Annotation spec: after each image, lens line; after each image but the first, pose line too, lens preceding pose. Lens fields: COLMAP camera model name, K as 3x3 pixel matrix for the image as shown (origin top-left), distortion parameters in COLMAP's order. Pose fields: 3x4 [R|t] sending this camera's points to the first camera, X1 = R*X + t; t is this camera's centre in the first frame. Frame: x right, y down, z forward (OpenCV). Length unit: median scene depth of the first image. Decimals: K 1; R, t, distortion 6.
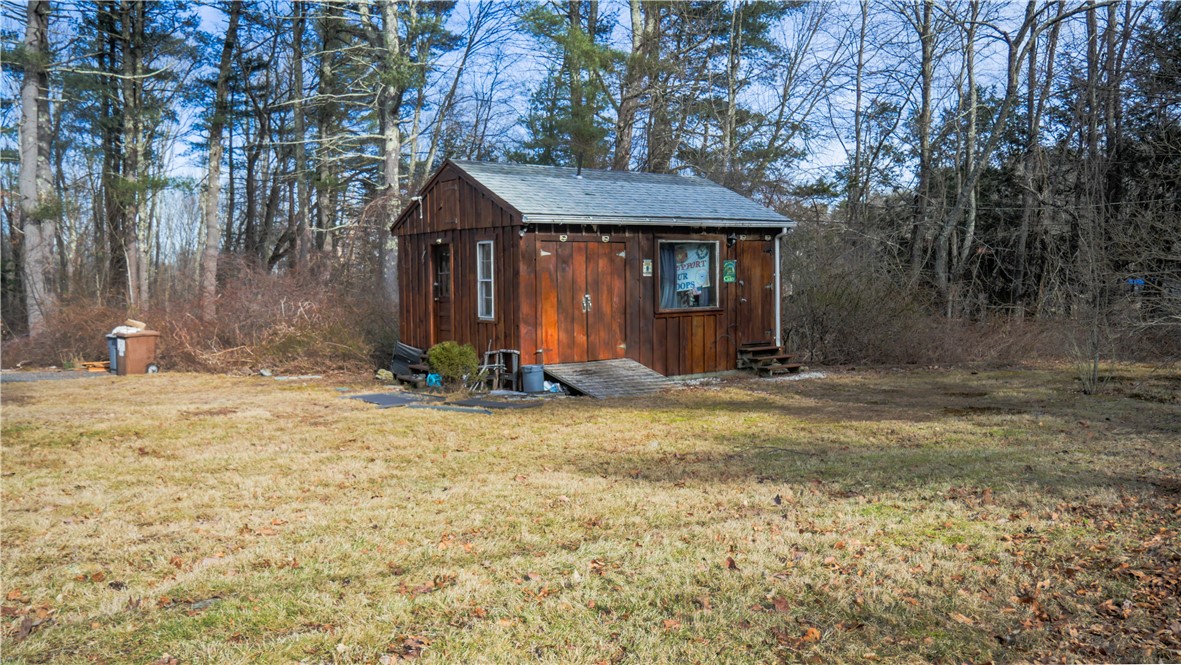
lens RADIAL K [[919.9, 0, 590.5], [0, 919.9, 332.5], [0, 0, 1]] dist [-0.037125, 0.000426]
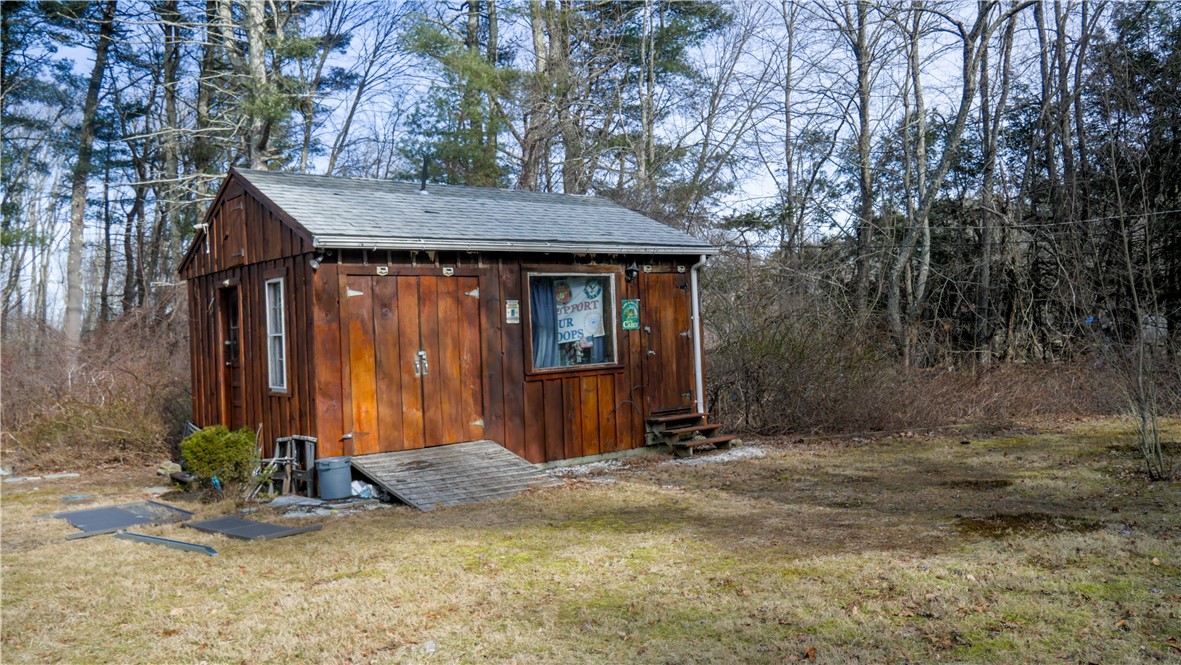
lens RADIAL K [[919.9, 0, 590.5], [0, 919.9, 332.5], [0, 0, 1]] dist [-0.037125, 0.000426]
pose [[0.997394, -0.027711, 0.066616, 0.068477], [0.031761, 0.997661, -0.060526, -0.008089], [-0.064783, 0.062484, 0.995941, 0.262542]]
